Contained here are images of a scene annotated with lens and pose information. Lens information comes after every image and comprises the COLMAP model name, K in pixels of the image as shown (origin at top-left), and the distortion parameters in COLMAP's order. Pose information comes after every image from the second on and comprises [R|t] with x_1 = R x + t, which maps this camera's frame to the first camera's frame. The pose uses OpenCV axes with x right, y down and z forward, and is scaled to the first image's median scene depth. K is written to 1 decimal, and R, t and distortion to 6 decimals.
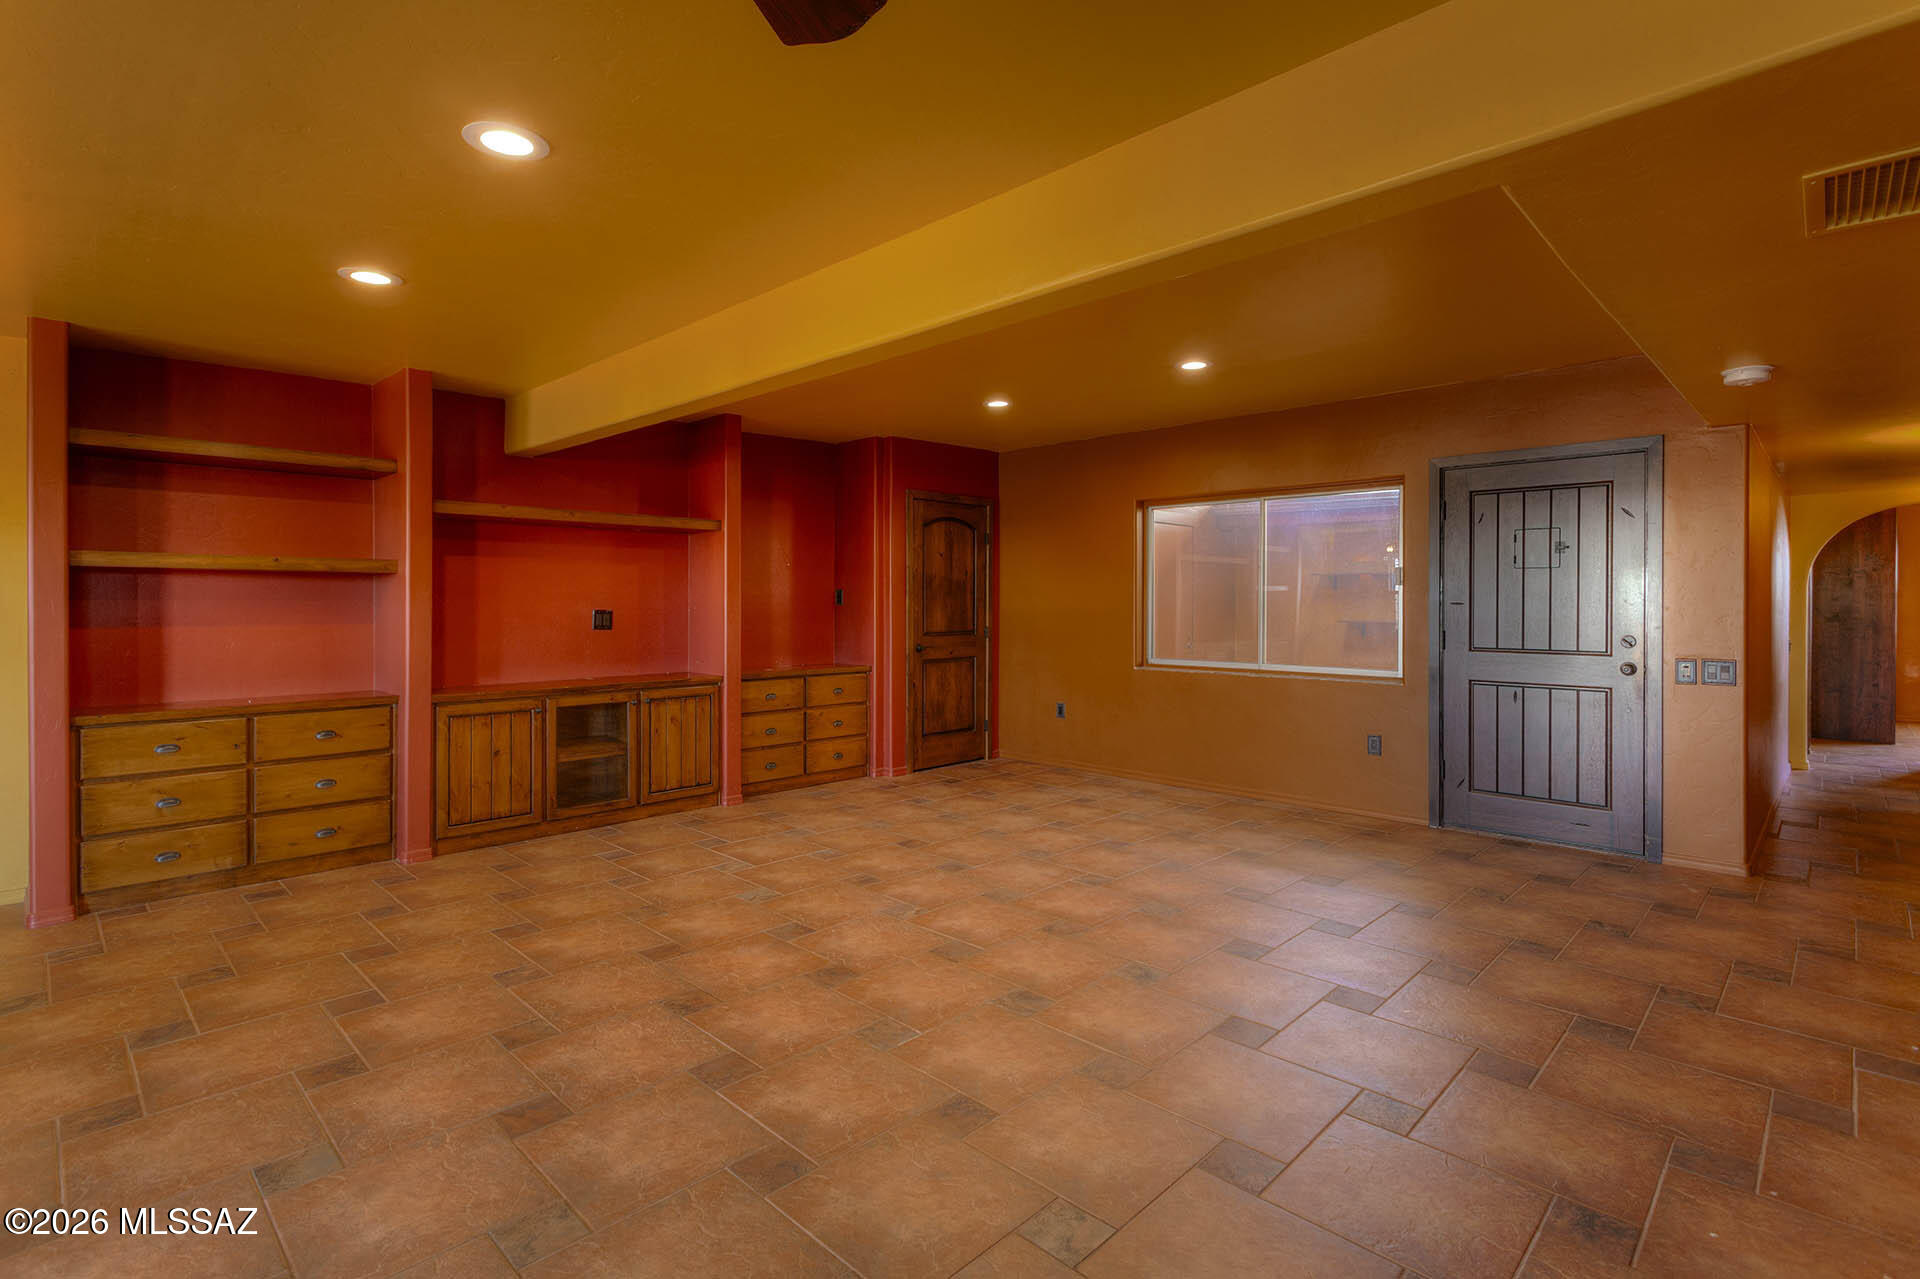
lens RADIAL K [[915.4, 0, 954.2], [0, 915.4, 603.8], [0, 0, 1]] dist [0.001047, -0.000246]
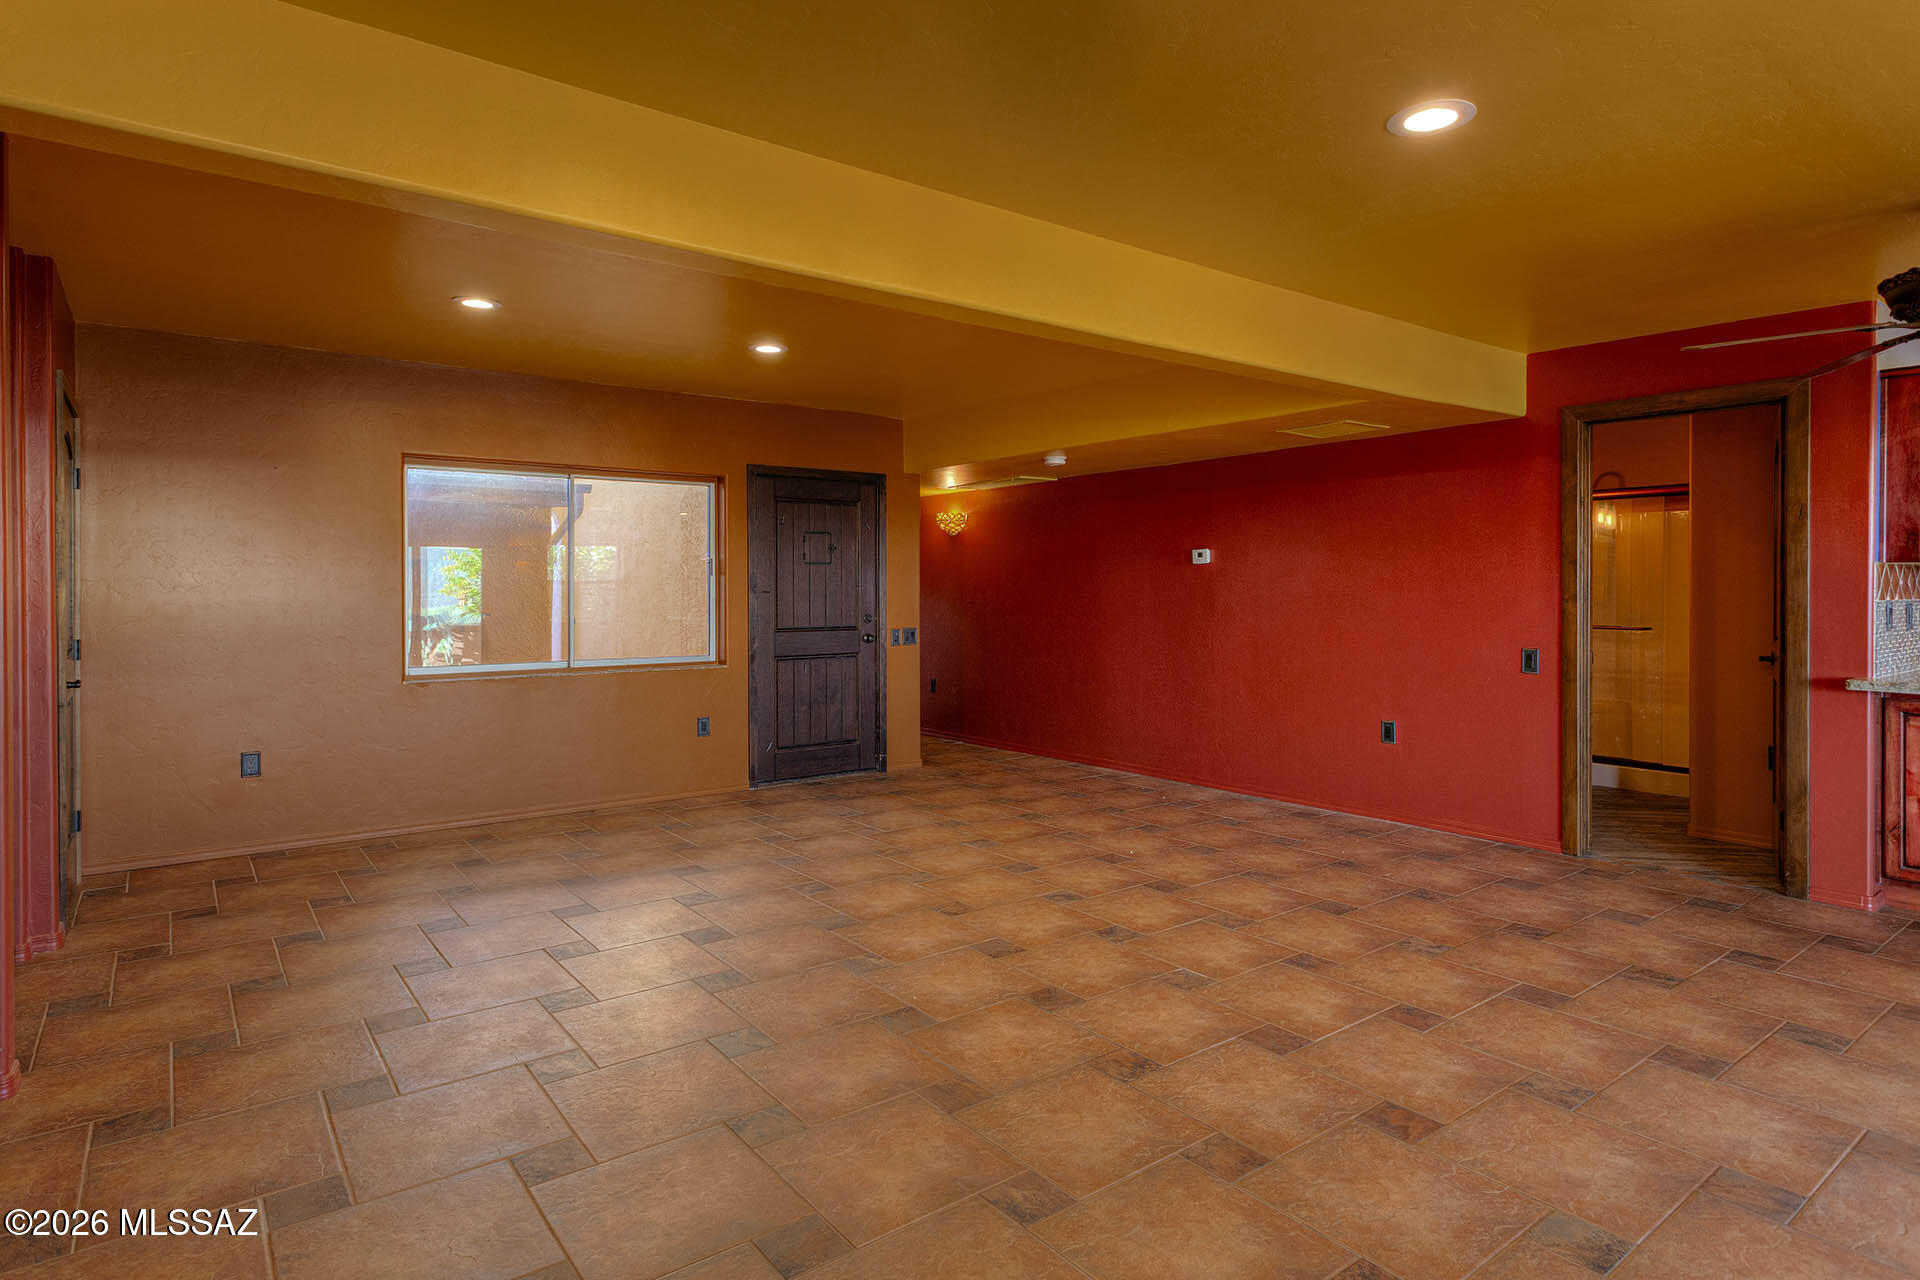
lens RADIAL K [[1026.8, 0, 955.2], [0, 1026.8, 594.3], [0, 0, 1]] dist [0.003602, 0.001107]
pose [[0.148998, -0.006237, 0.988818, -1.255582], [0.005663, 0.999969, 0.005454, -0.003504], [-0.988821, 0.004787, 0.149029, 1.020843]]
